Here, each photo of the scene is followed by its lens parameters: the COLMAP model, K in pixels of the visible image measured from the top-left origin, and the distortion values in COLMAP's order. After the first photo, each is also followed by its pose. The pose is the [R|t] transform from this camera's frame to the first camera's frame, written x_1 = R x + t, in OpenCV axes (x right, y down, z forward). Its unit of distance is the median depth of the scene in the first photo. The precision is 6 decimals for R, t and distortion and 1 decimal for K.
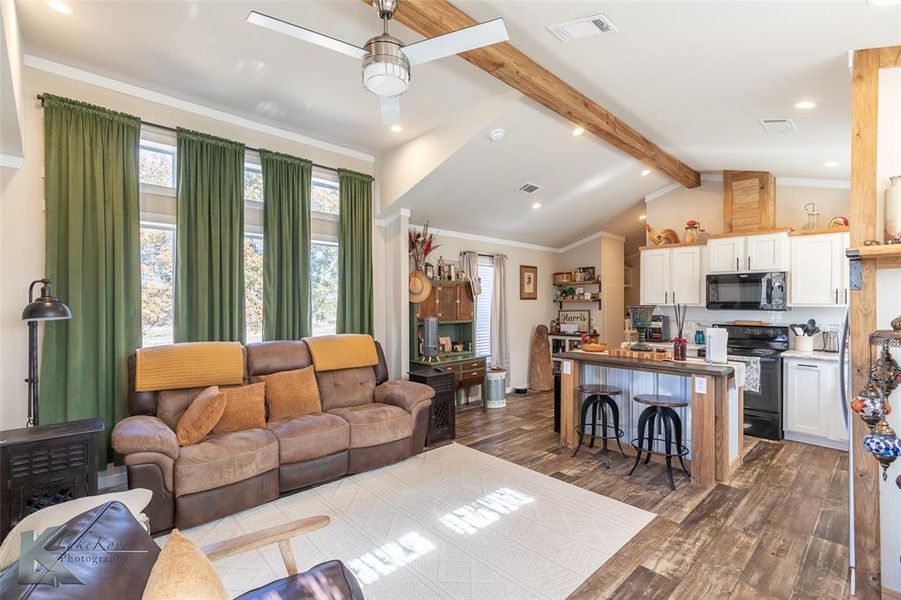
lens RADIAL K [[387.4, 0, 441.1], [0, 387.4, 300.4], [0, 0, 1]] dist [-0.002049, -0.000376]
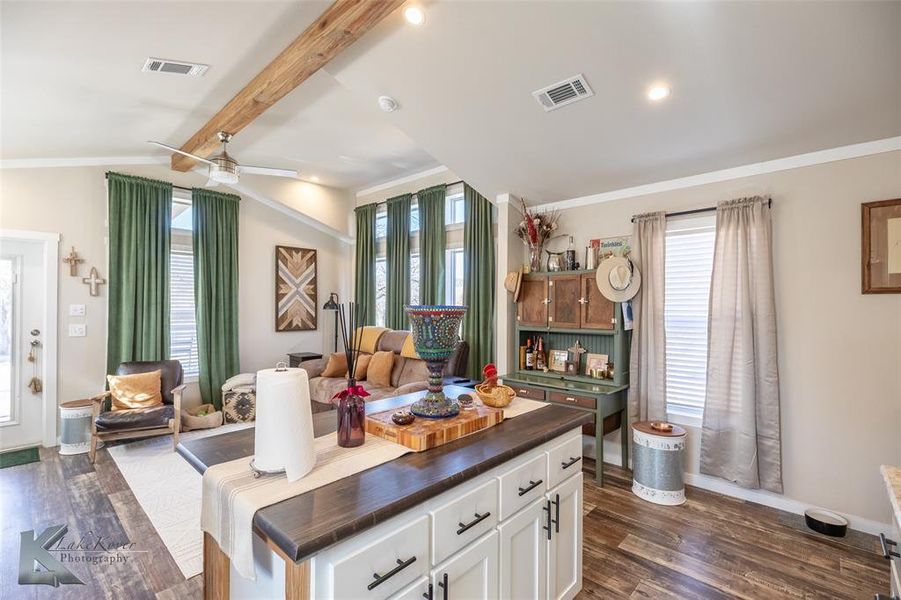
lens RADIAL K [[421.0, 0, 449.5], [0, 421.0, 306.8], [0, 0, 1]] dist [-0.000355, -0.000175]
pose [[0.091824, -0.010239, -0.995723, 1.102040], [-0.007189, 0.999914, -0.010945, 0.034209], [0.995749, 0.008163, 0.091743, 1.054909]]
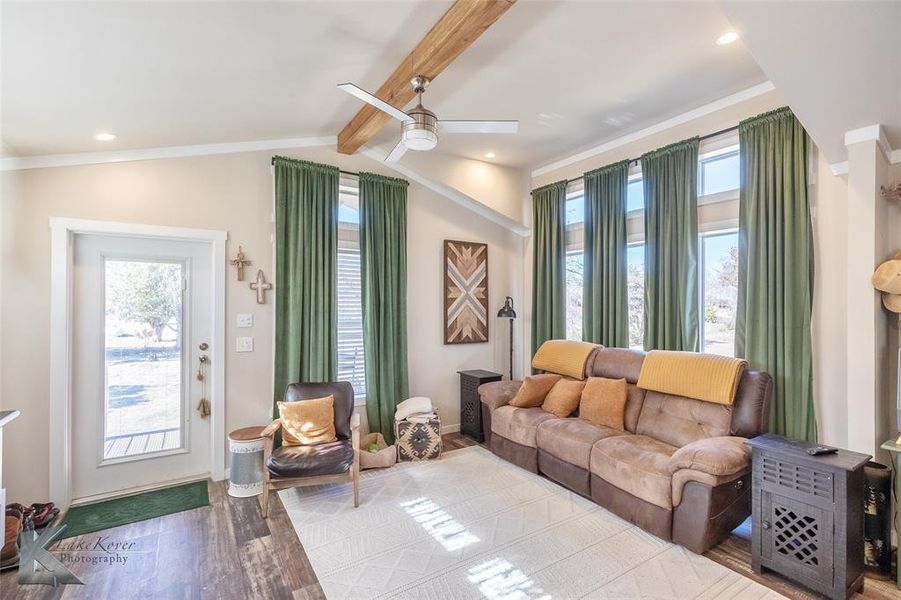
lens RADIAL K [[411.5, 0, 443.4], [0, 411.5, 308.2], [0, 0, 1]] dist [0.001009, -0.000086]
pose [[-0.153815, -0.008993, -0.988059, 0.695787], [-0.006968, 0.999944, -0.008016, 0.011005], [0.988075, 0.005651, -0.153869, 0.716022]]
